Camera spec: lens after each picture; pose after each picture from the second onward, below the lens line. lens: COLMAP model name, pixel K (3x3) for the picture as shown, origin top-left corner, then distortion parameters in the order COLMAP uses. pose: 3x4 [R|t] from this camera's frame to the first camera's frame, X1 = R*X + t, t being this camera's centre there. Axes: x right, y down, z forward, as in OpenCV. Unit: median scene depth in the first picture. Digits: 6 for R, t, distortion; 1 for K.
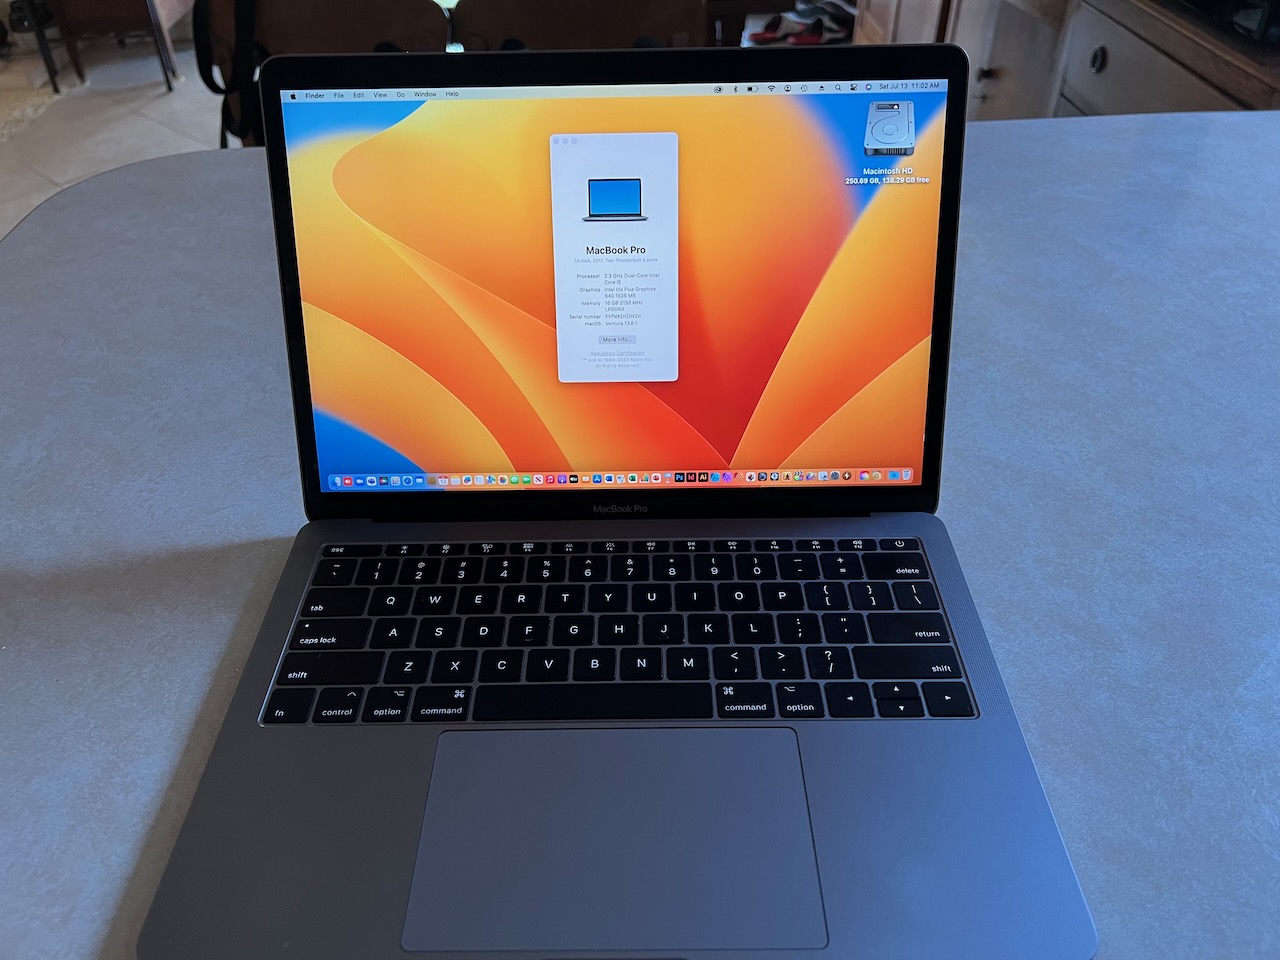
lens RADIAL K [[973.0, 0, 632.8], [0, 973.0, 483.4], [0, 0, 1]] dist [0.028415, -0.055724]
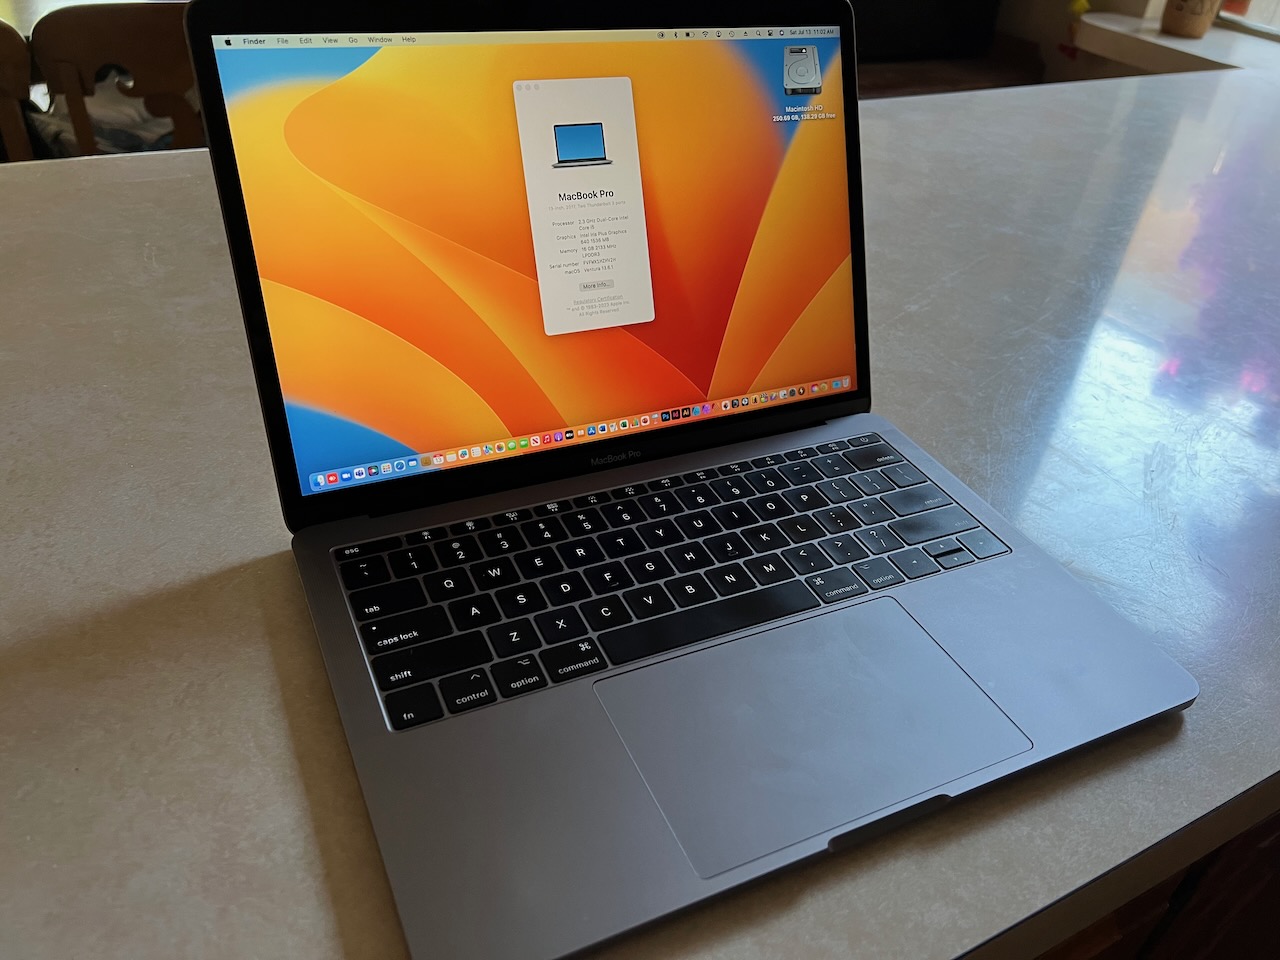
lens RADIAL K [[973.0, 0, 633.5], [0, 973.0, 484.1], [0, 0, 1]] dist [0.028415, -0.055724]
pose [[0.899663, -0.180355, 0.397591, -0.432948], [0.198179, 0.980158, -0.003817, 0.065884], [-0.389014, 0.082229, 0.917555, 0.087643]]
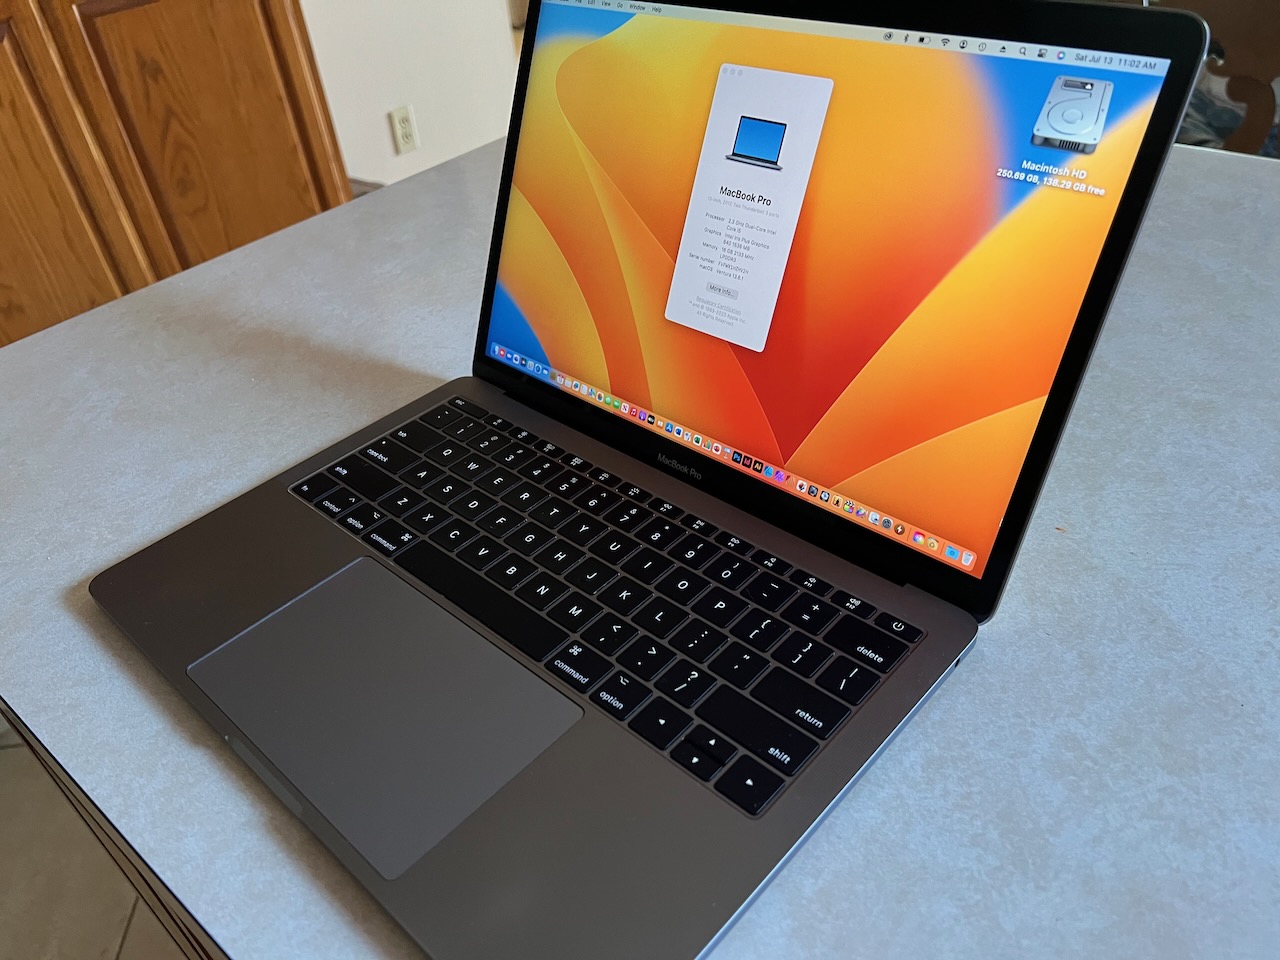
lens RADIAL K [[973.0, 0, 635.9], [0, 973.0, 488.8], [0, 0, 1]] dist [0.028415, -0.055724]
pose [[0.729276, 0.381772, -0.567809, 0.548912], [-0.377090, 0.916716, 0.132040, -0.068605], [0.570929, 0.117821, 0.812502, 0.223091]]
